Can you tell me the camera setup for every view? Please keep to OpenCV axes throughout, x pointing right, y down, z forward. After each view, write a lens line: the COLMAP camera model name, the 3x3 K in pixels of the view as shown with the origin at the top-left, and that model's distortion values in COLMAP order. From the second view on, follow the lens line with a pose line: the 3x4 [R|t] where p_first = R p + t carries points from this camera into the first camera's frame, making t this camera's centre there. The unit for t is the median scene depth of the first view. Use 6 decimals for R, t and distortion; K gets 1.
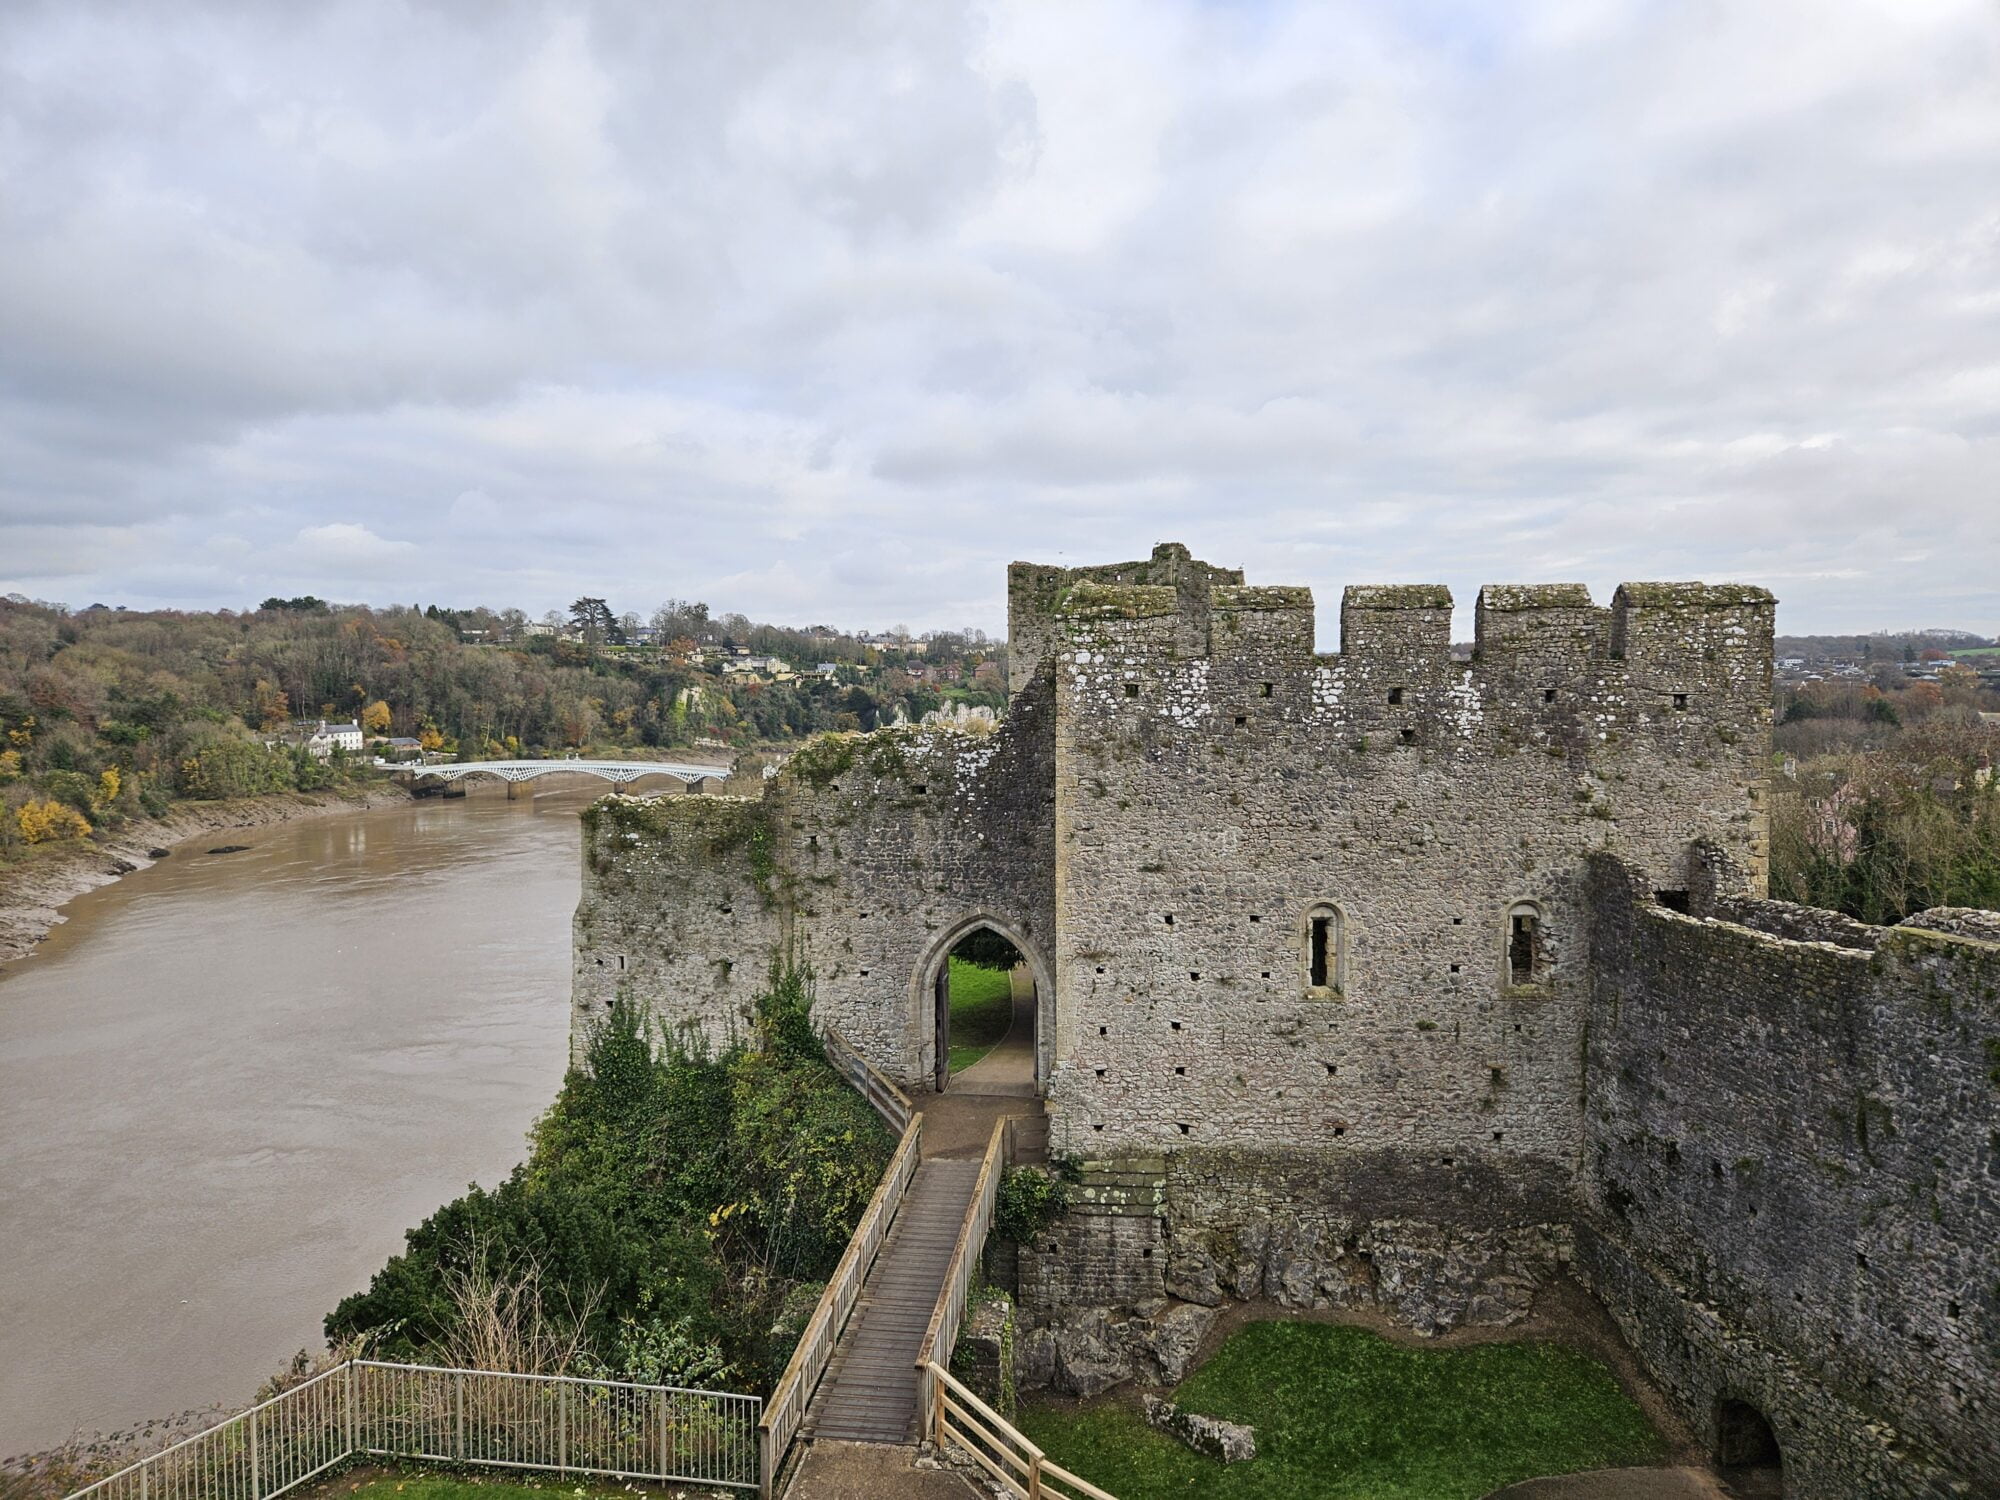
lens RADIAL K [[1292.2, 0, 1000.0], [0, 1292.2, 750.0], [0, 0, 1]] dist [0.085720, -0.067470]
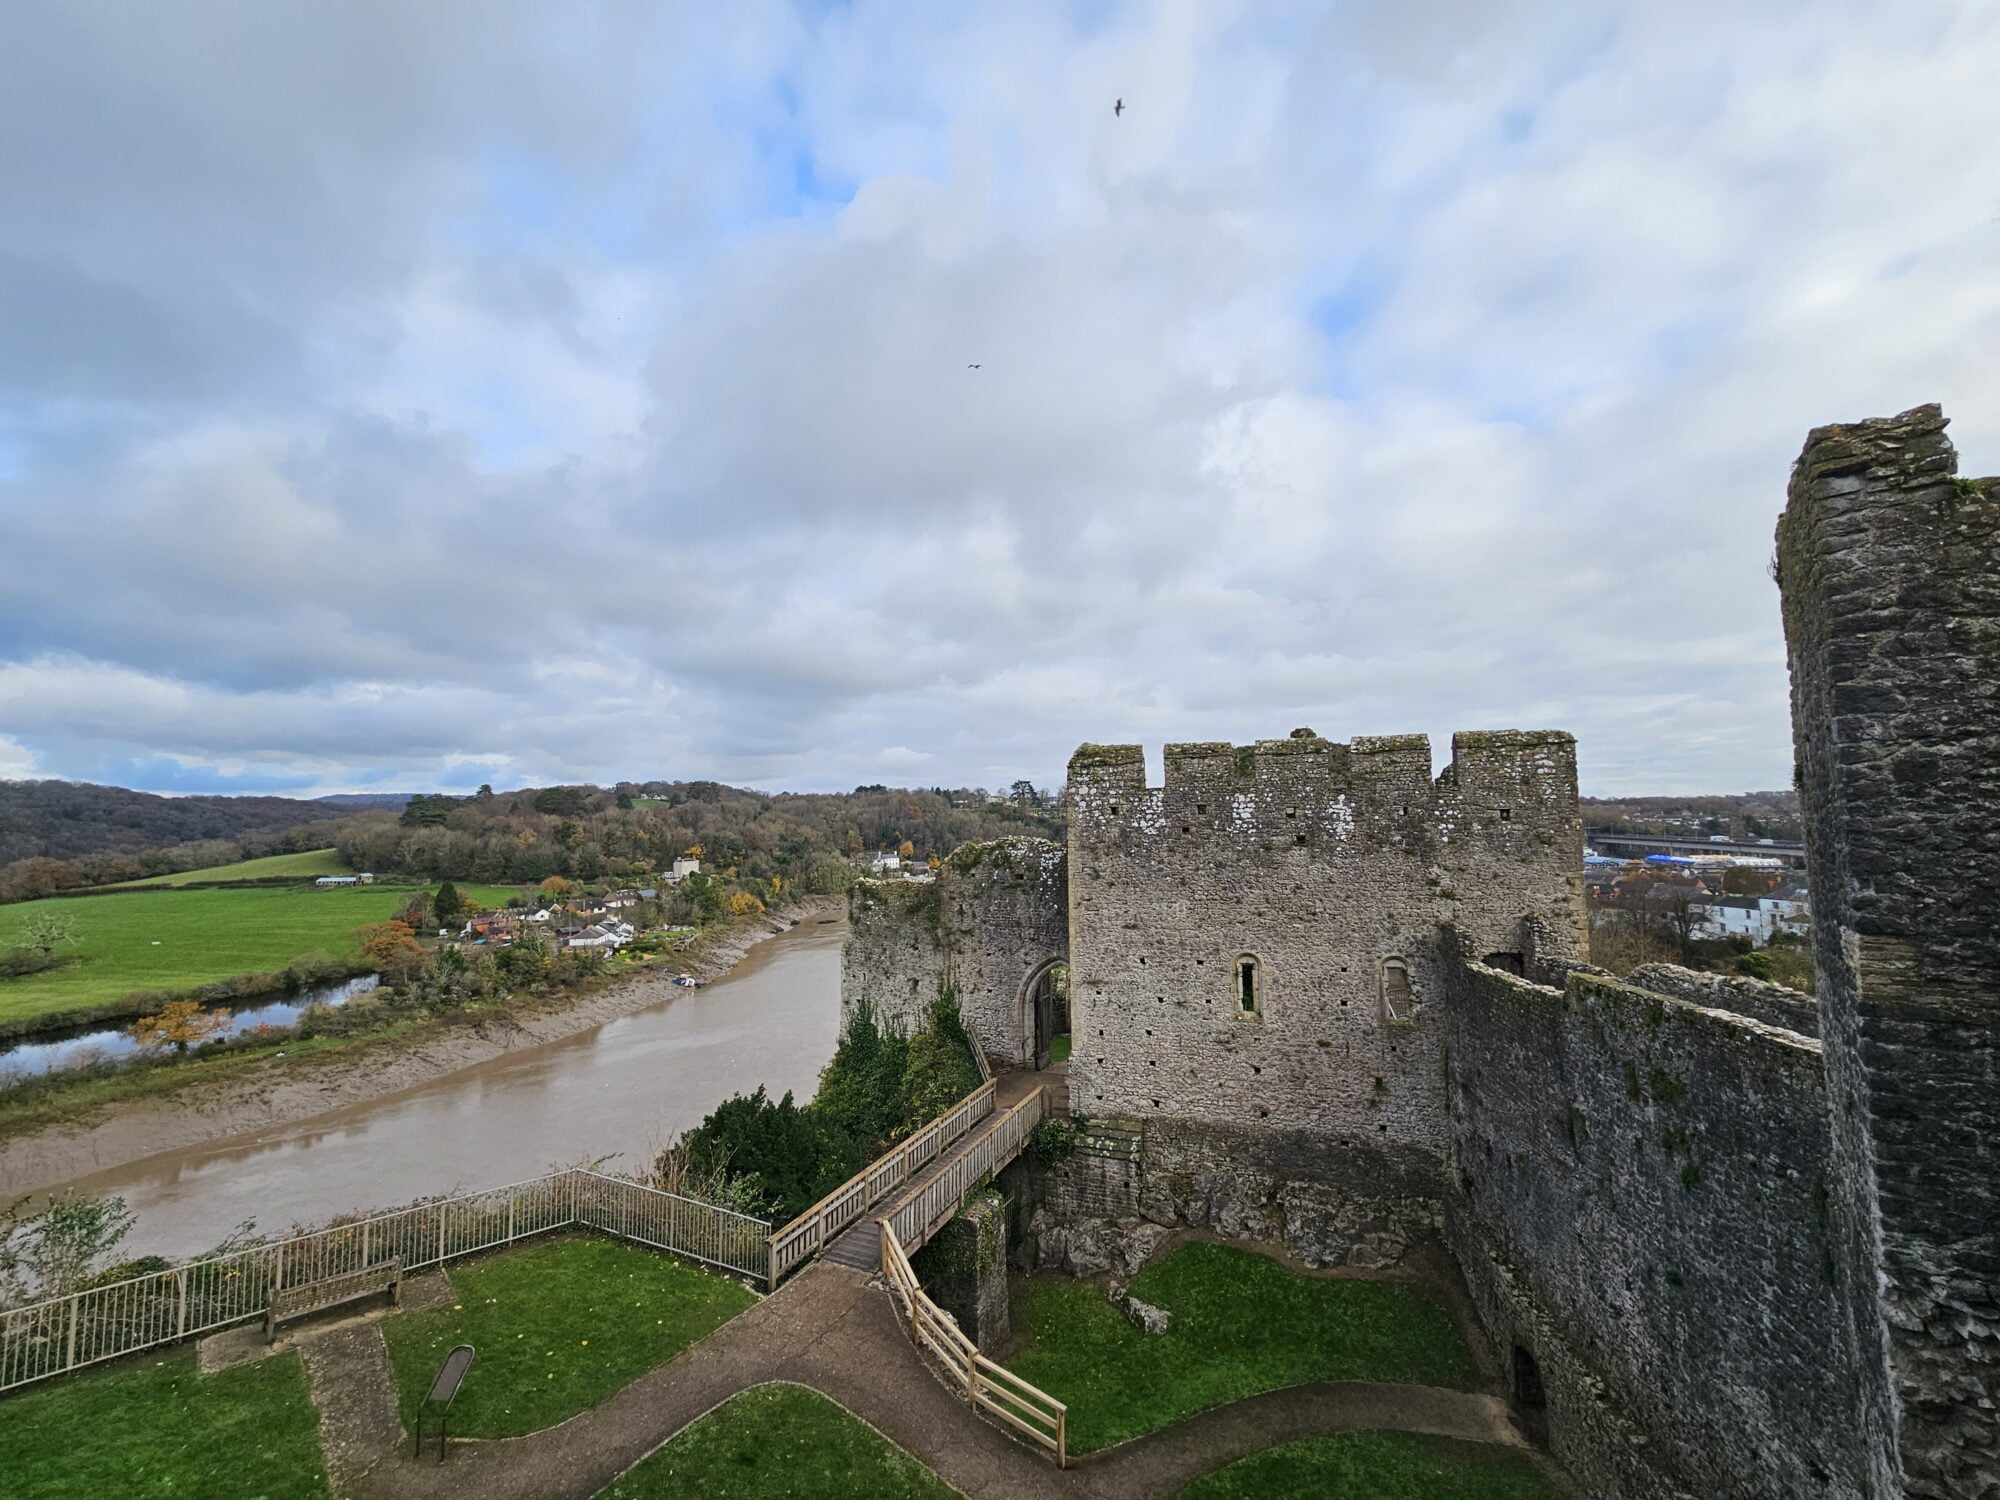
lens RADIAL K [[795.0, 0, 999.2], [0, 795.0, 775.6], [0, 0, 1]] dist [0.001109, 0.000243]
pose [[0.954696, -0.026207, -0.296425, 0.254976], [-0.008429, 0.993333, -0.114970, 0.023504], [0.297462, 0.112260, 0.948111, 0.037860]]
